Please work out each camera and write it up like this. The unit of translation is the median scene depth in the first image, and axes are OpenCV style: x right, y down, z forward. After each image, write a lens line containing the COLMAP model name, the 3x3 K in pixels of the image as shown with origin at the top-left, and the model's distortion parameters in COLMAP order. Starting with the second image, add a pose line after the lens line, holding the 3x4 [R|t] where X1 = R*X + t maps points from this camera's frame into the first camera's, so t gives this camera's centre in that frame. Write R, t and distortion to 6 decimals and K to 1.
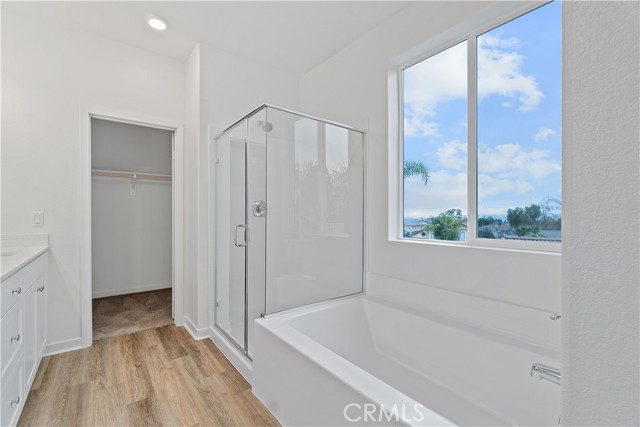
lens RADIAL K [[282.0, 0, 315.0], [0, 282.0, 215.4], [0, 0, 1]] dist [-0.002663, -0.000100]
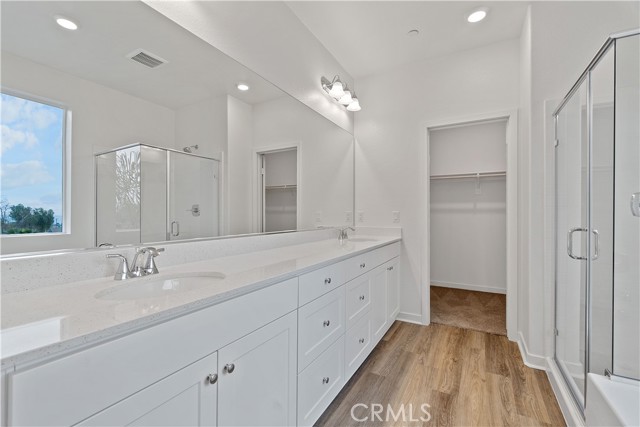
lens RADIAL K [[282.0, 0, 316.2], [0, 282.0, 211.3], [0, 0, 1]] dist [-0.002663, -0.000100]
pose [[0.384369, -0.005128, -0.923165, 0.116650], [-0.005451, 0.999955, -0.007824, 0.001201], [0.923163, 0.008040, 0.384324, 0.122609]]
